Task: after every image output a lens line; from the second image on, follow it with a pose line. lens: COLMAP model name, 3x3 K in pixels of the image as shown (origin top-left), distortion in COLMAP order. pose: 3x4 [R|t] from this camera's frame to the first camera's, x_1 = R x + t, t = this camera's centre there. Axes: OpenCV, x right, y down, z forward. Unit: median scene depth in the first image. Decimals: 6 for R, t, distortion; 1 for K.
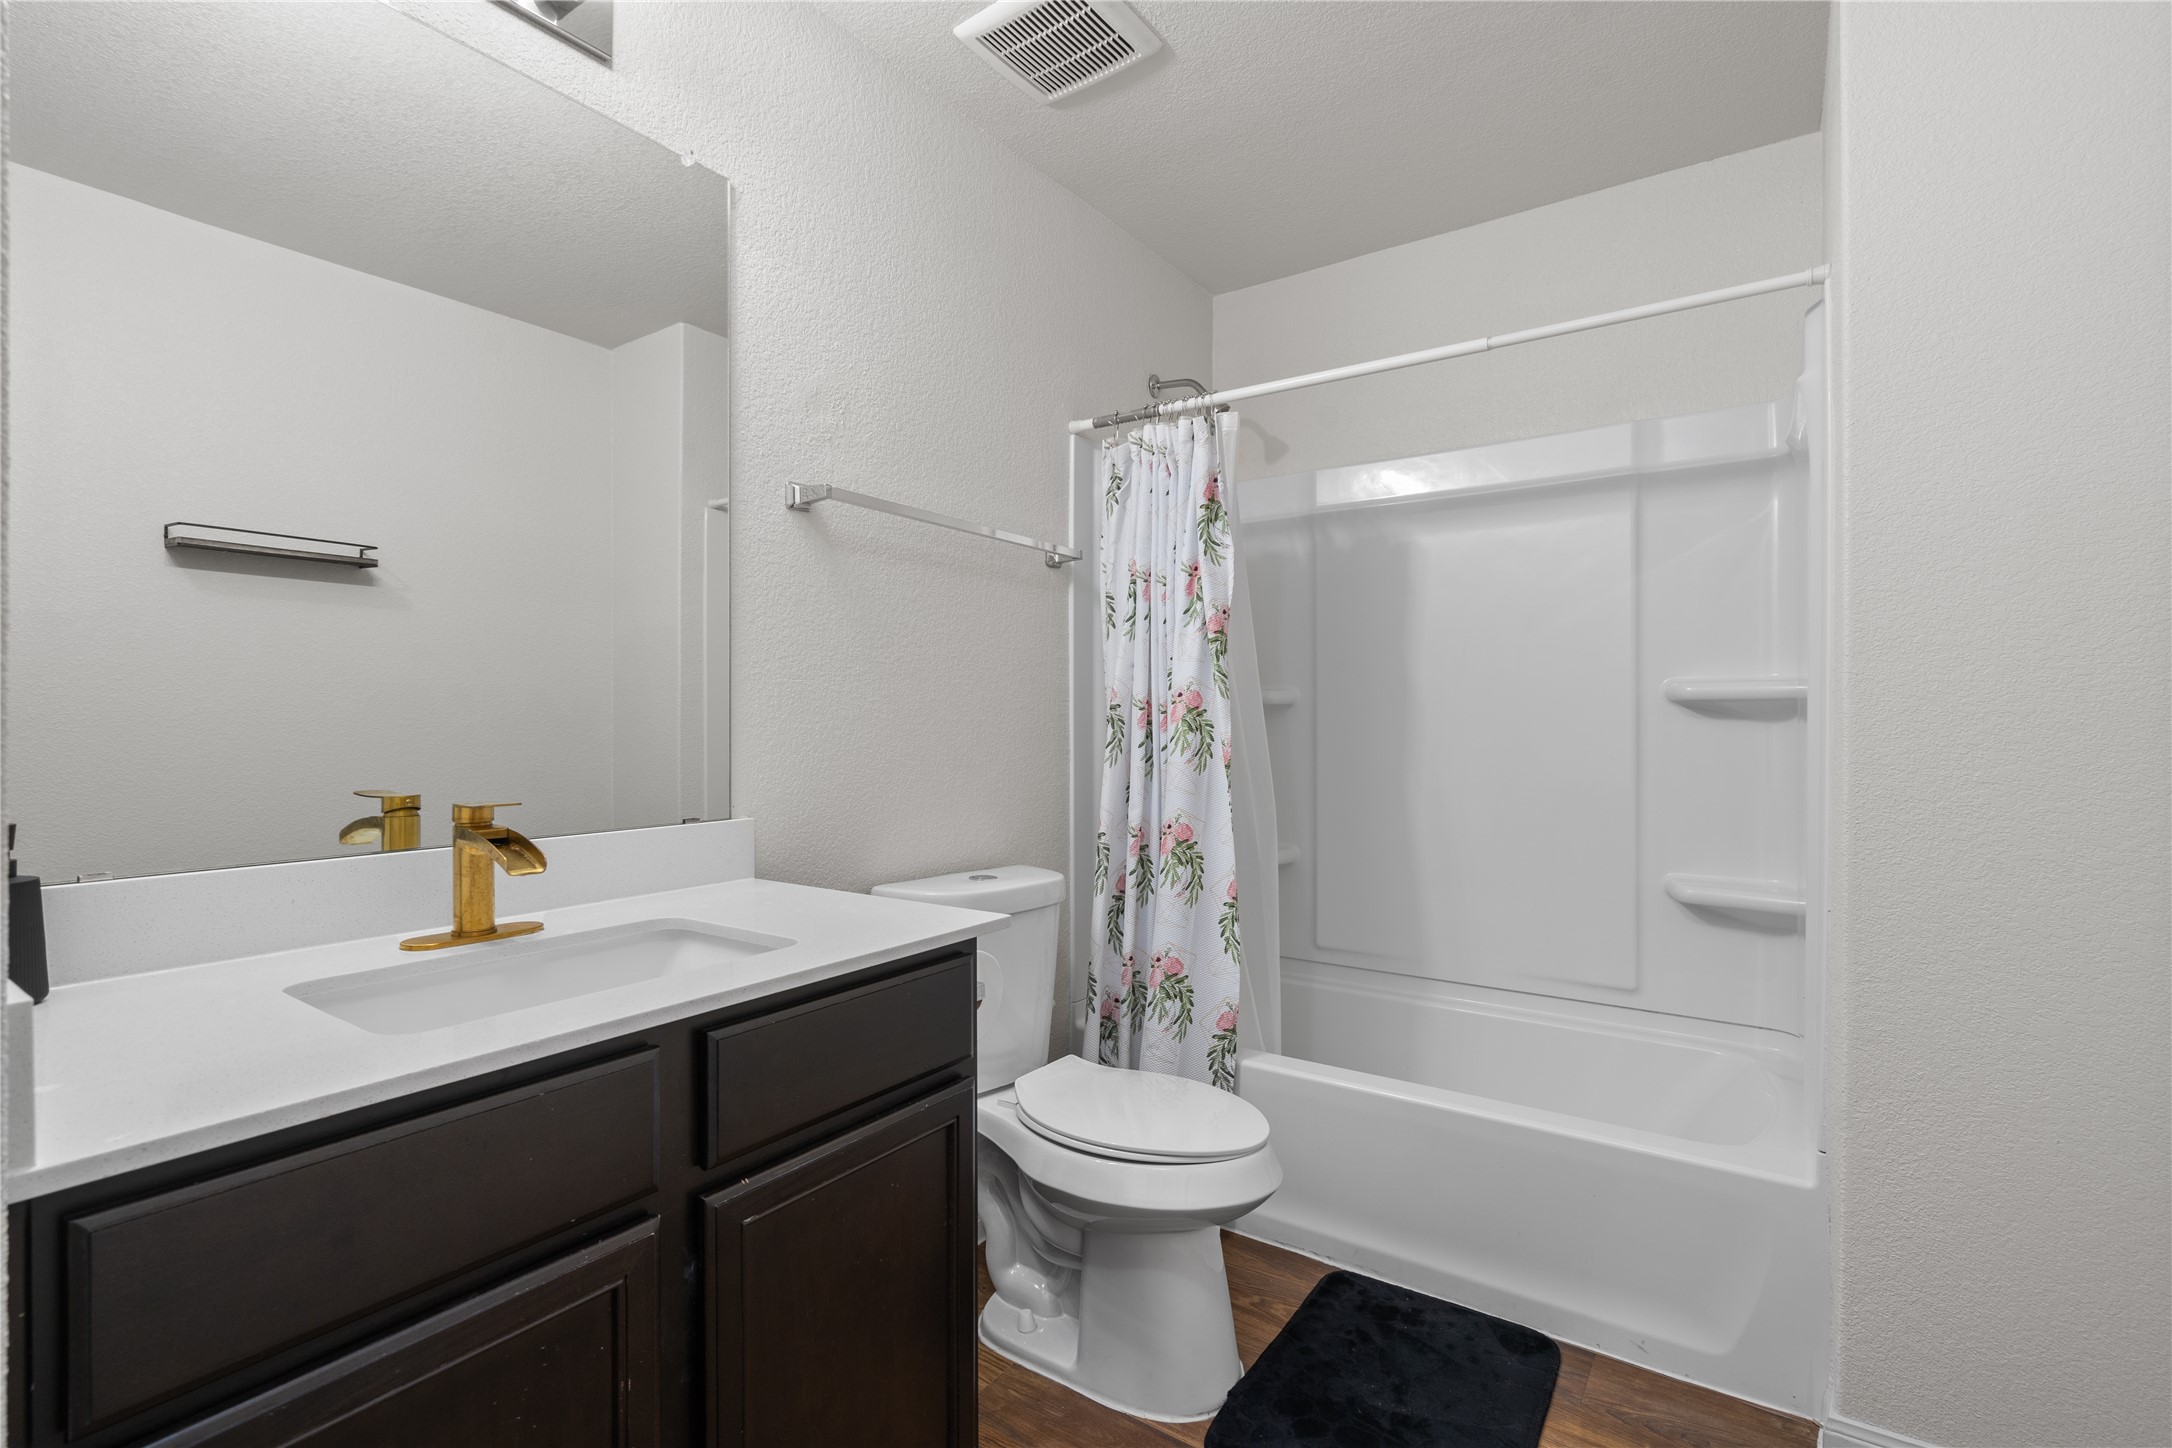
lens RADIAL K [[999.9, 0, 1090.0], [0, 999.9, 720.8], [0, 0, 1]] dist [-0.002173, 0.001660]
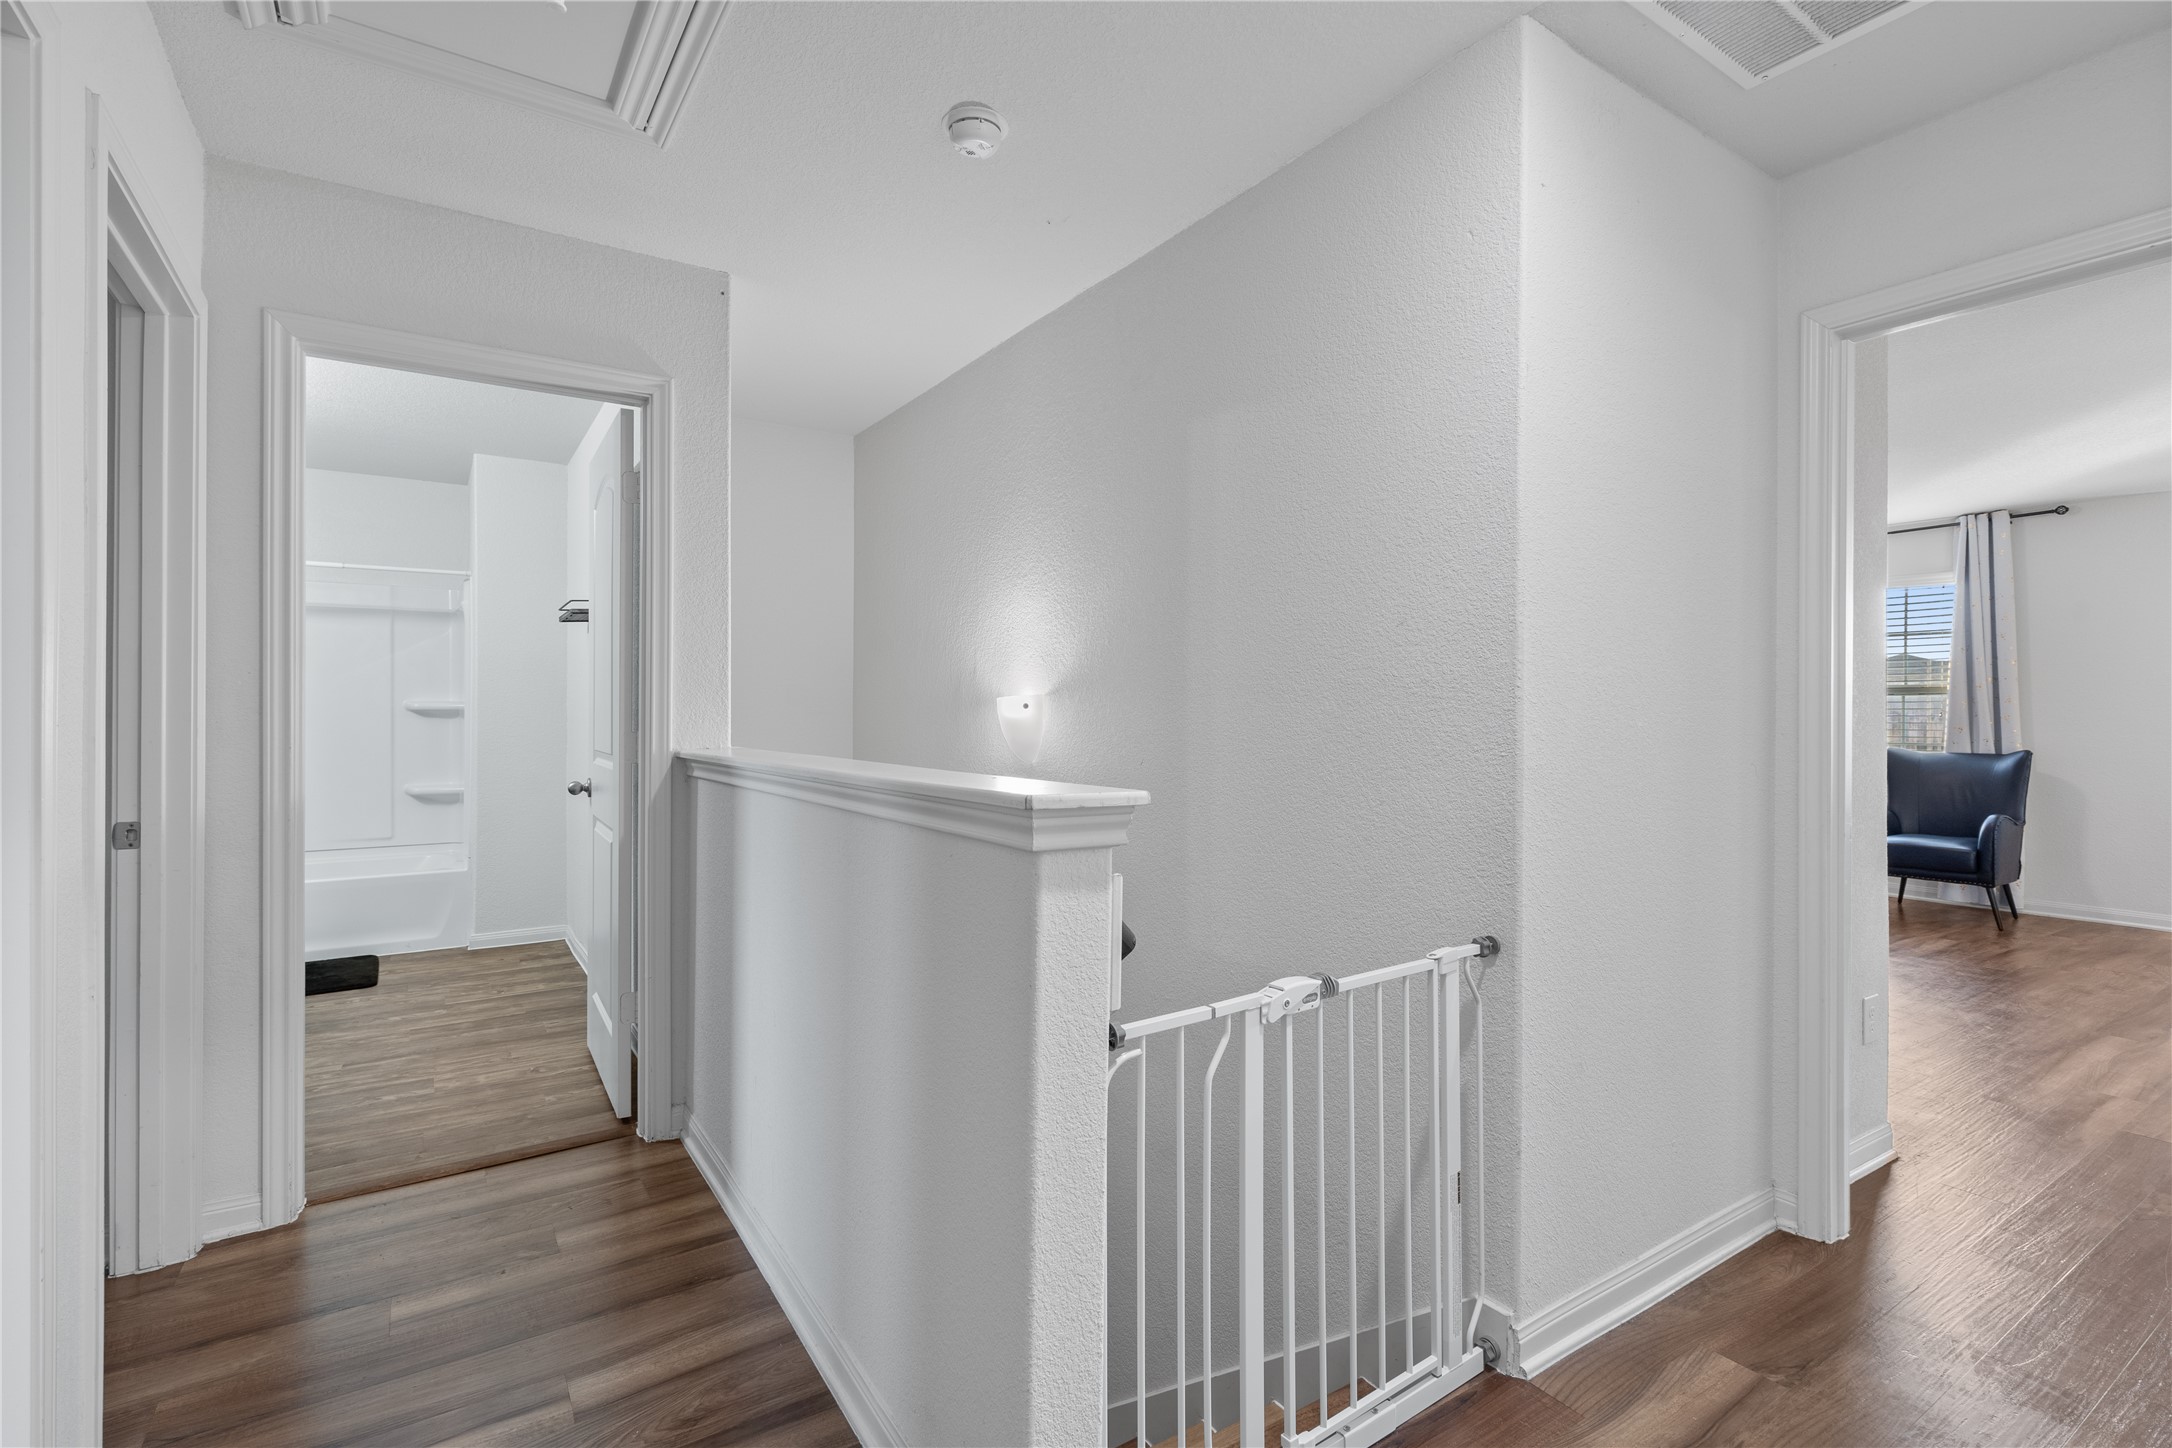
lens RADIAL K [[999.9, 0, 1076.9], [0, 999.9, 716.0], [0, 0, 1]] dist [-0.002173, 0.001660]
pose [[0.386943, 0.003359, 0.922097, -1.020765], [-0.008035, 0.999968, -0.000271, -0.018364], [-0.922069, -0.007304, 0.386958, -1.423929]]
